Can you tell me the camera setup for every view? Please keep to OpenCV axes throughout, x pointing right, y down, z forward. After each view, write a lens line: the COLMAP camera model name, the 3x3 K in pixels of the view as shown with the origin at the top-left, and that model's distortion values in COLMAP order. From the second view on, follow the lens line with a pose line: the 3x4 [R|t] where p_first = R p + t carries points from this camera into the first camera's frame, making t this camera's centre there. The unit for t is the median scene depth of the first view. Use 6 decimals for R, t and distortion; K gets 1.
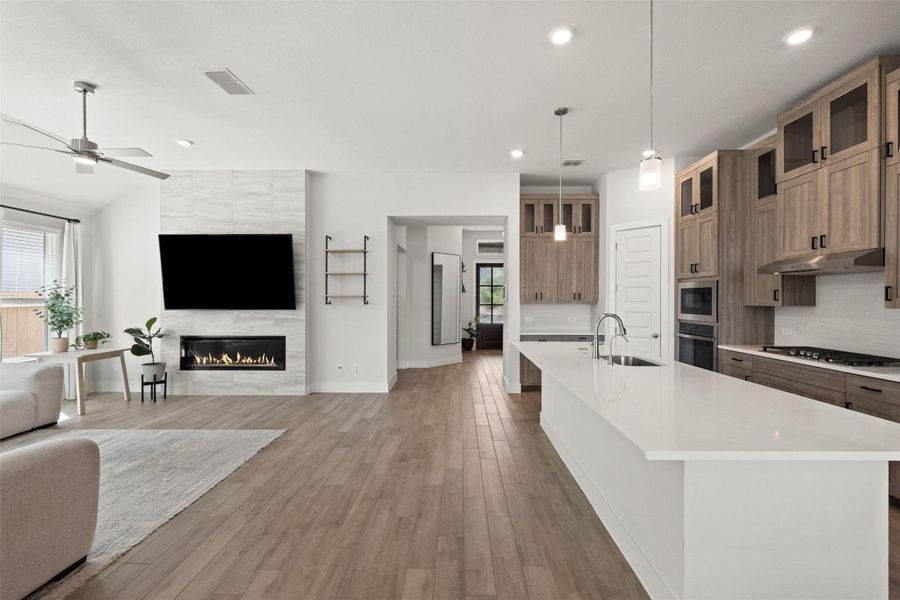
lens RADIAL K [[379.8, 0, 456.8], [0, 379.8, 301.0], [0, 0, 1]] dist [0.002236, 0.000447]
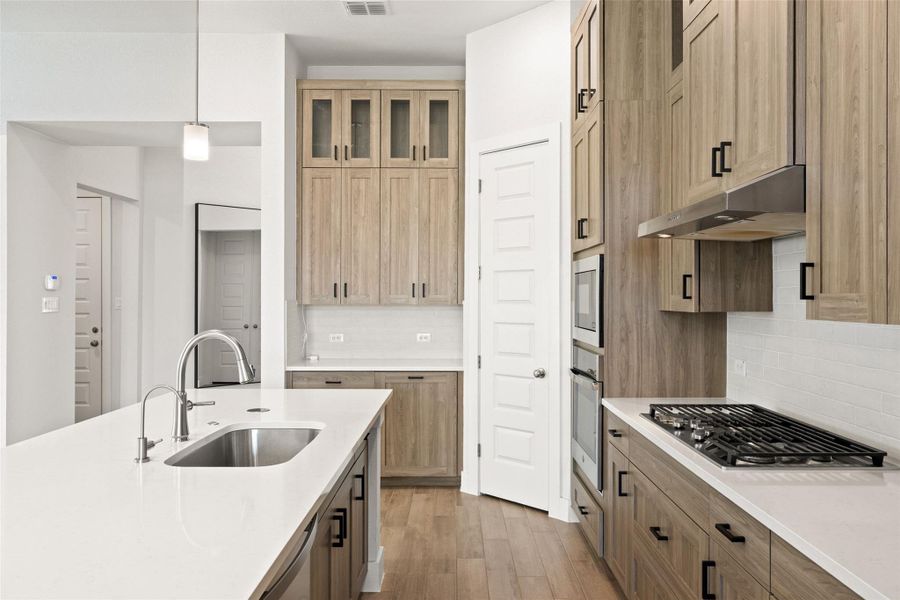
lens RADIAL K [[667.3, 0, 460.6], [0, 667.3, 296.2], [0, 0, 1]] dist [0.001500, 0.001978]
pose [[0.999964, 0.001054, 0.008420, 0.412199], [-0.001009, 0.999986, -0.005286, -0.000140], [-0.008426, 0.005277, 0.999951, 0.168615]]
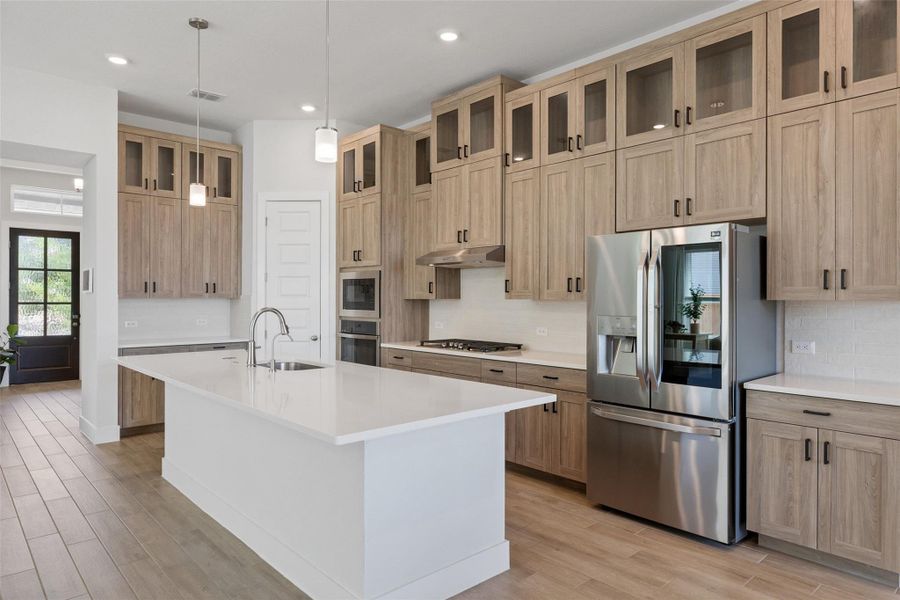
lens RADIAL K [[556.9, 0, 459.0], [0, 556.9, 297.4], [0, 0, 1]] dist [-0.002828, 0.003566]
pose [[0.727764, 0.001186, 0.685827, -0.058032], [0.000953, 0.999996, -0.002742, 0.009665], [-0.685827, 0.002649, 0.727760, -0.058216]]
